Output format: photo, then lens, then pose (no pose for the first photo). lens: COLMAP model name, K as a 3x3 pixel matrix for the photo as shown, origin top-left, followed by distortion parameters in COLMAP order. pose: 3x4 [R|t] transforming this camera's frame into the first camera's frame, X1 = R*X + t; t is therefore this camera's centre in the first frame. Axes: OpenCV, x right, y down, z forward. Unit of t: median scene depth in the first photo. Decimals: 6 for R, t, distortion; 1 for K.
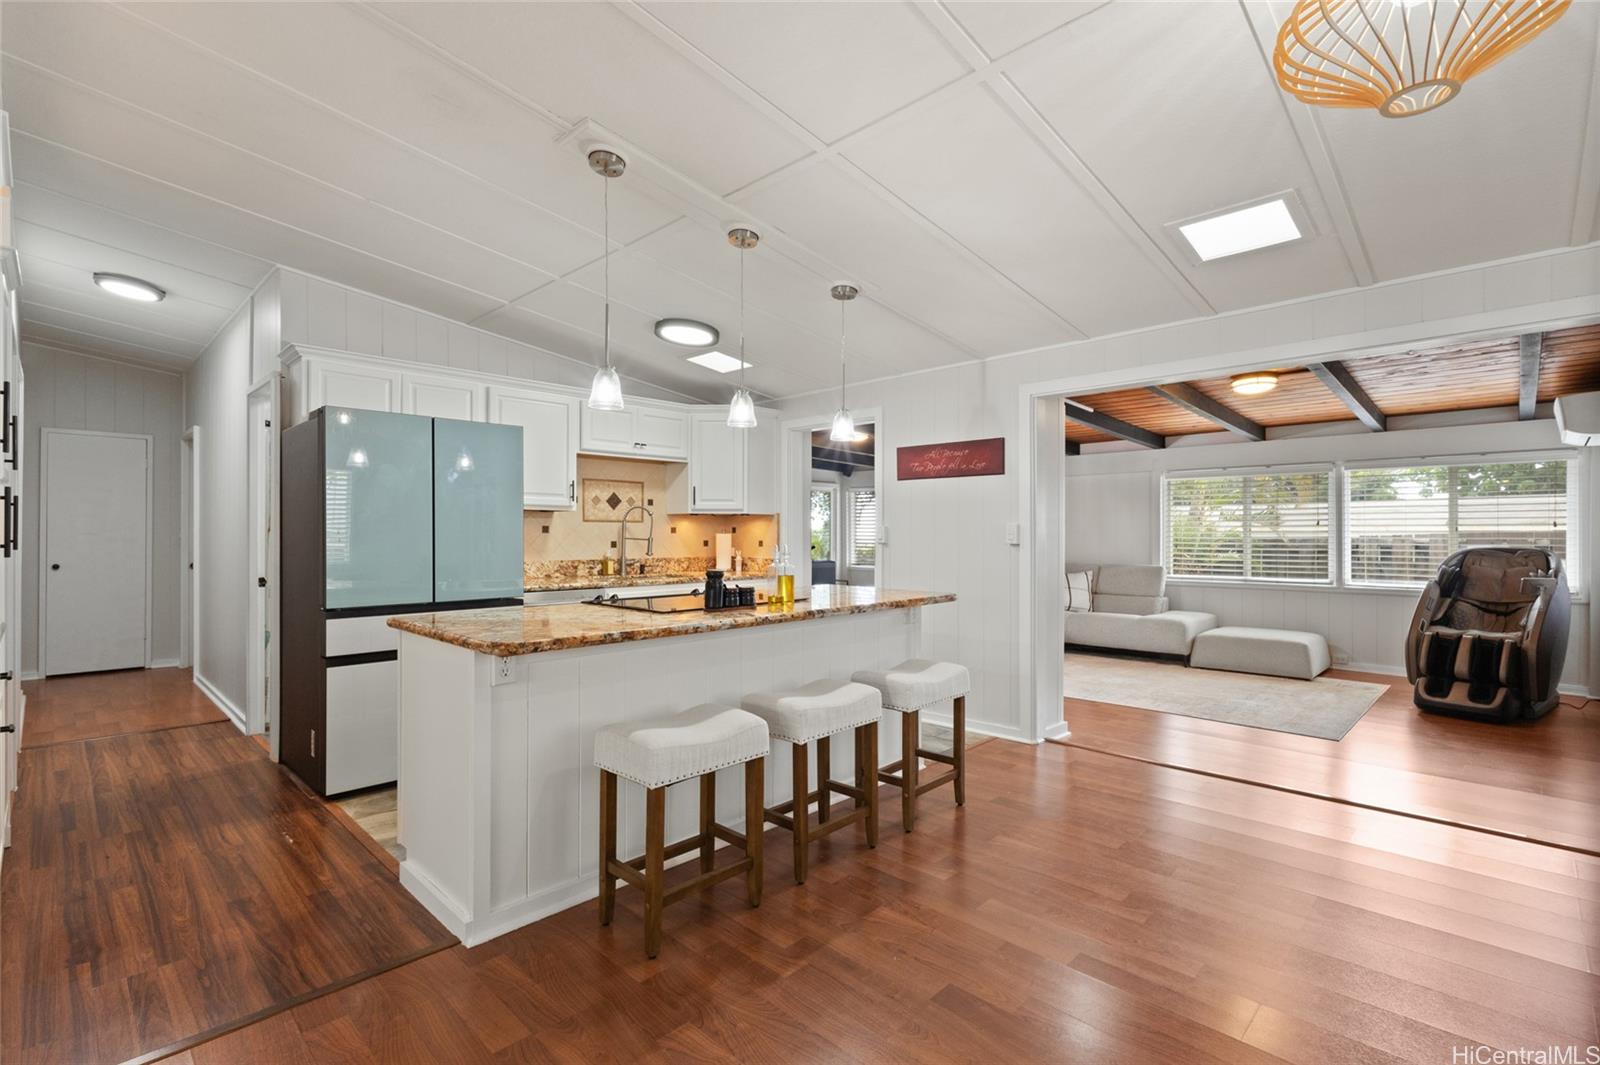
lens RADIAL K [[736.4, 0, 794.0], [0, 736.4, 533.2], [0, 0, 1]] dist [0.001685, -0.000164]
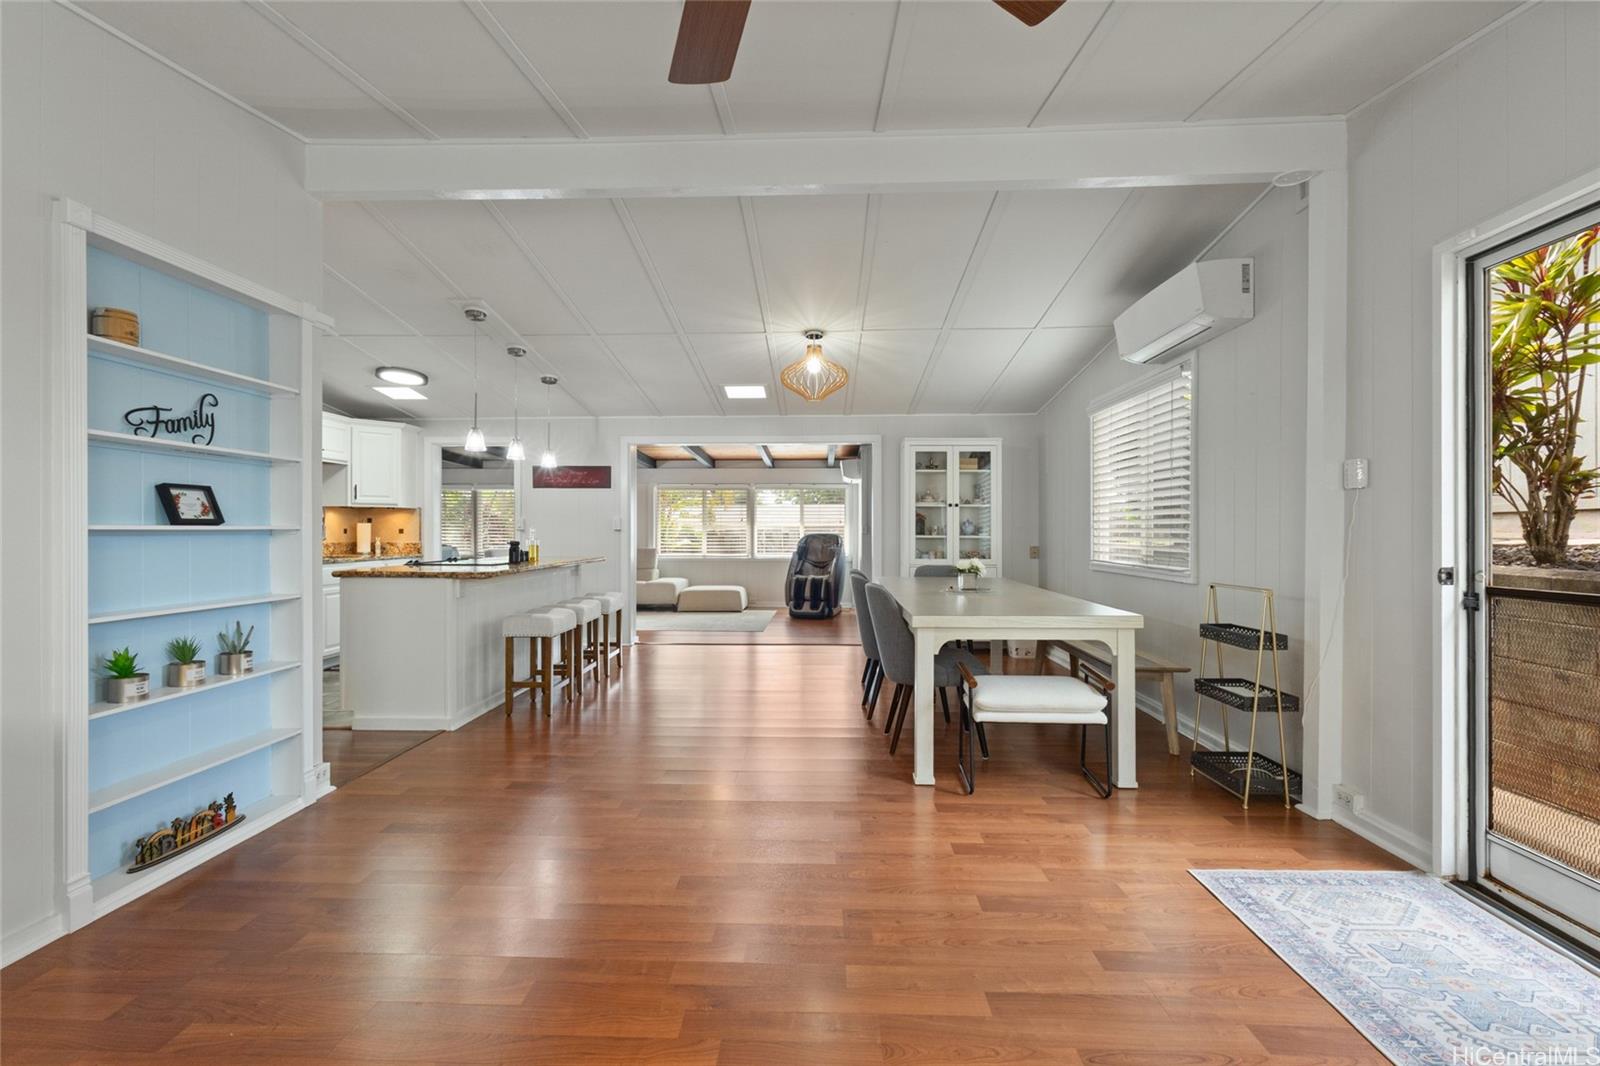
lens RADIAL K [[736.4, 0, 805.1], [0, 736.4, 531.3], [0, 0, 1]] dist [0.001685, -0.000164]
pose [[0.730140, 0.000619, 0.683297, -0.439881], [-0.002318, 0.999996, 0.001572, 0.011437], [-0.683293, -0.002732, 0.730139, -0.428386]]
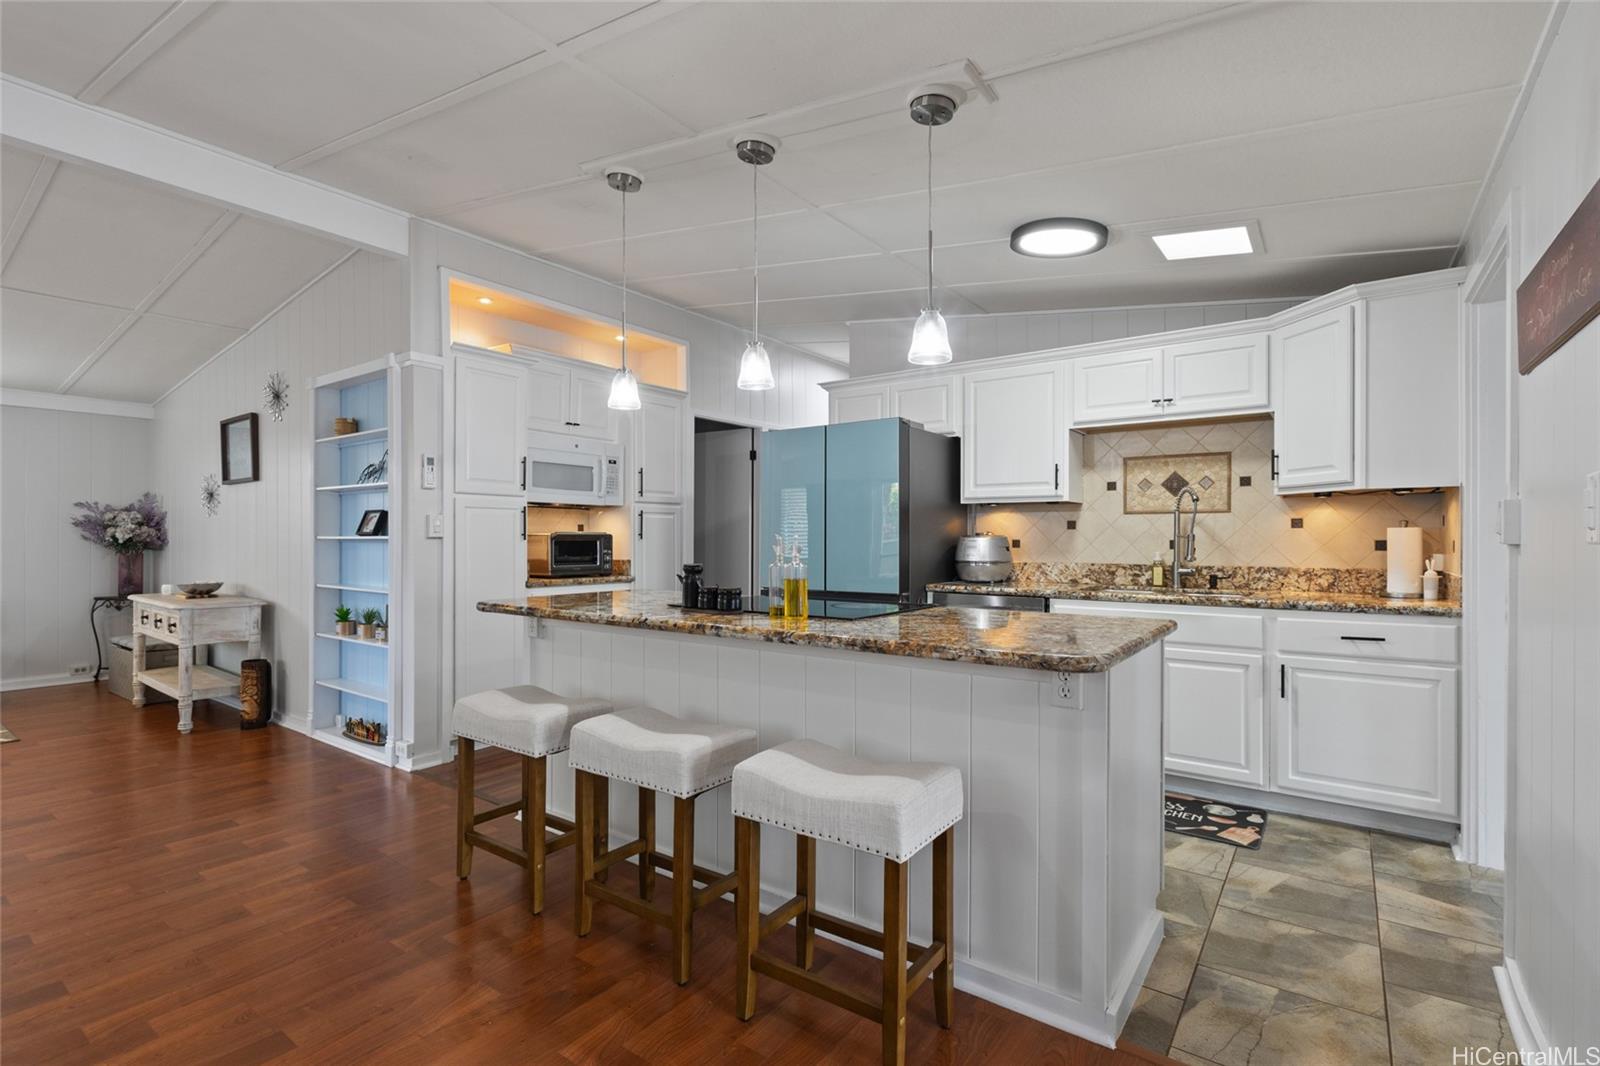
lens RADIAL K [[736.4, 0, 792.5], [0, 736.4, 533.6], [0, 0, 1]] dist [0.001685, -0.000164]
pose [[0.149601, -0.008123, -0.988713, 0.412841], [-0.003223, 0.999957, -0.008703, 0.012054], [0.988741, 0.004489, 0.149568, 0.529609]]
